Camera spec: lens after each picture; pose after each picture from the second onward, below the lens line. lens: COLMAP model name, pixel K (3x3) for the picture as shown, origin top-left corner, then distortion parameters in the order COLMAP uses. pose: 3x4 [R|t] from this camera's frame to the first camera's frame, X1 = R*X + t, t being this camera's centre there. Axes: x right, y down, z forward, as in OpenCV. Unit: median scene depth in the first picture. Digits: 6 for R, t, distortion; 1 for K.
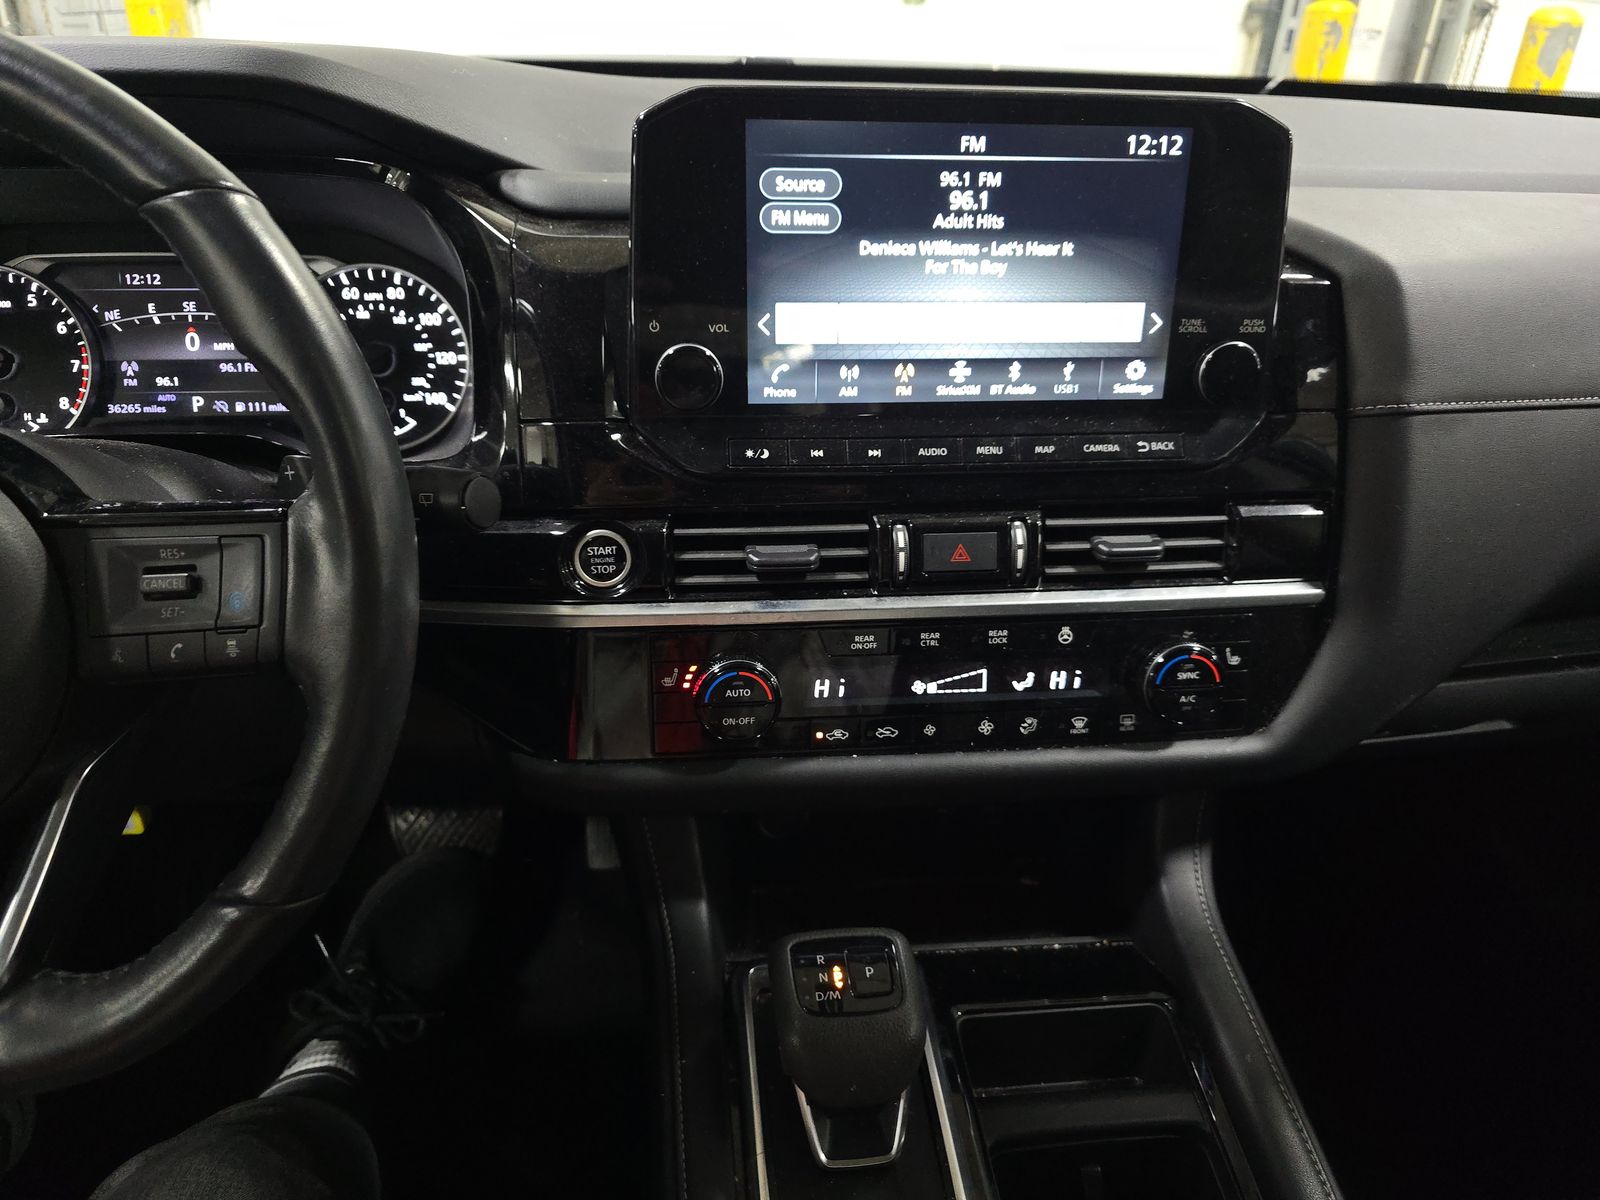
lens RADIAL K [[1047.4, 0, 800.0], [0, 1047.4, 600.0], [0, 0, 1]] dist [0.050939, -0.055768]
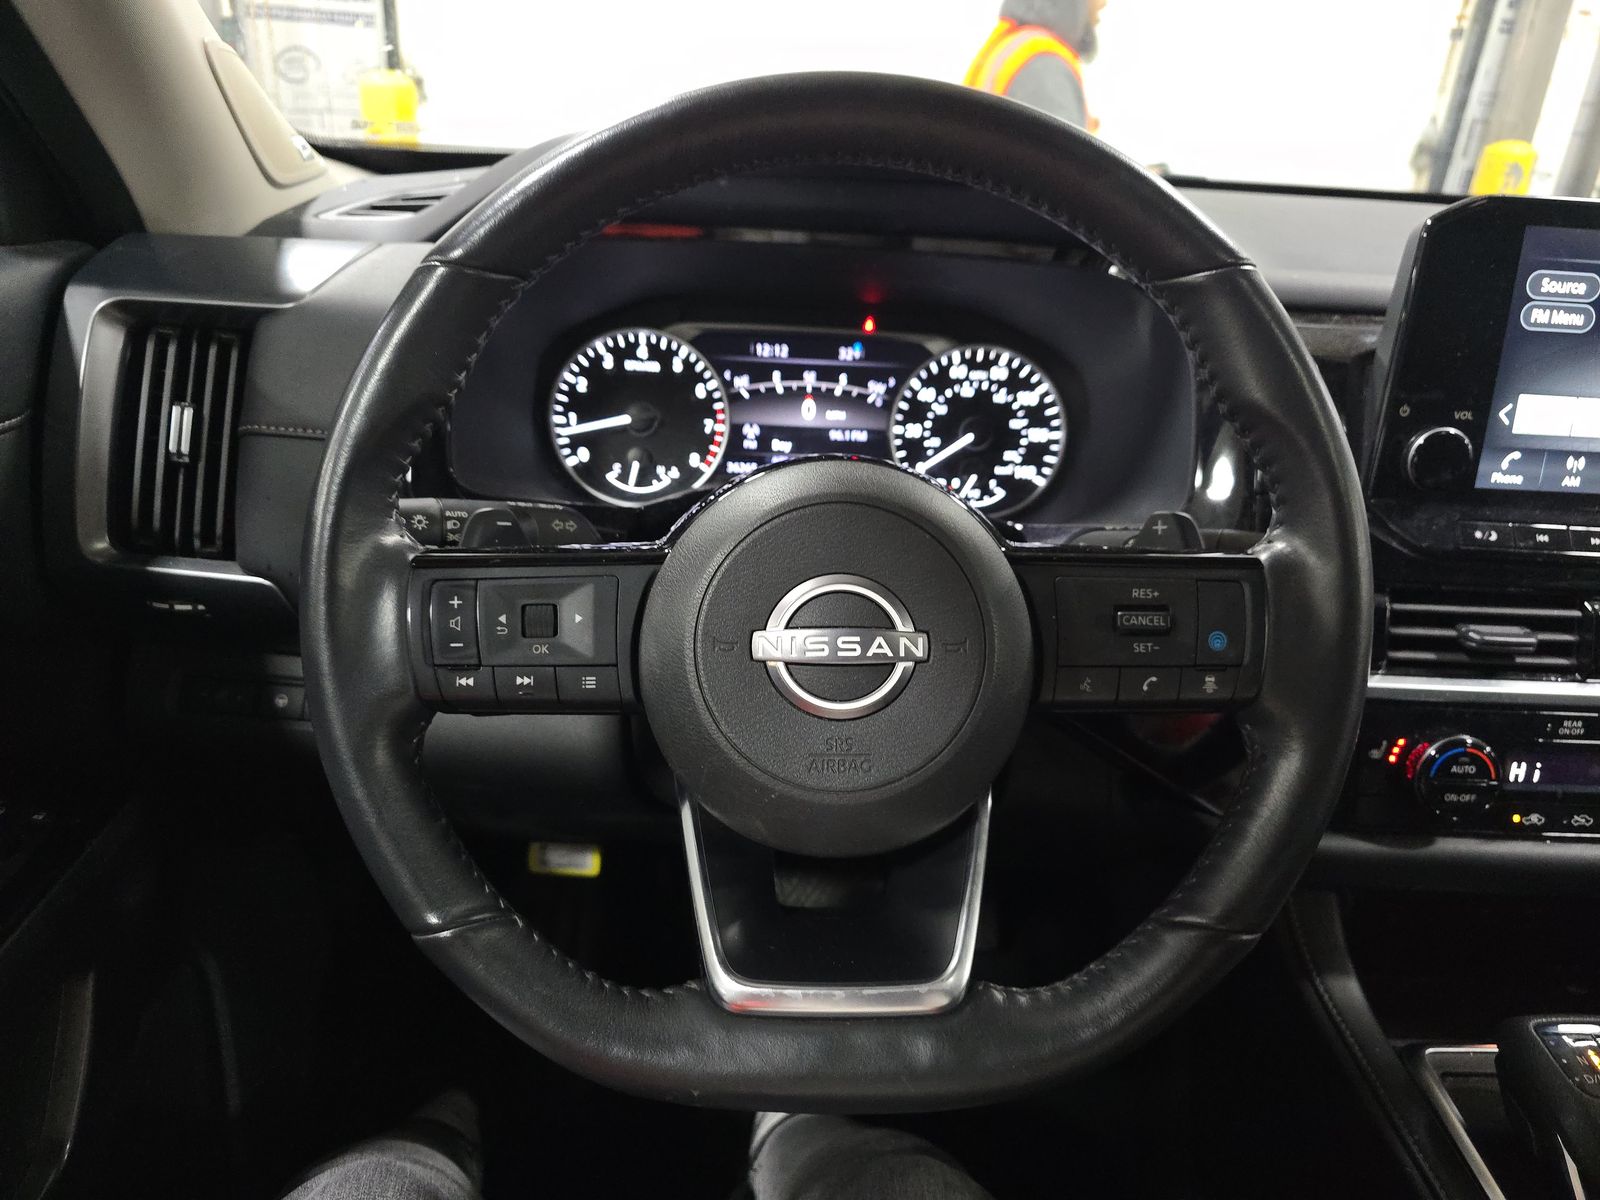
lens RADIAL K [[1066.7, 0, 800.0], [0, 1066.7, 600.0], [0, 0, 1]] dist [-0.001392, -0.000498]
pose [[0.996621, 0.057327, -0.058831, -0.509609], [-0.062749, 0.993508, -0.094894, 0.051041], [0.053009, 0.098265, 0.993748, -0.055019]]
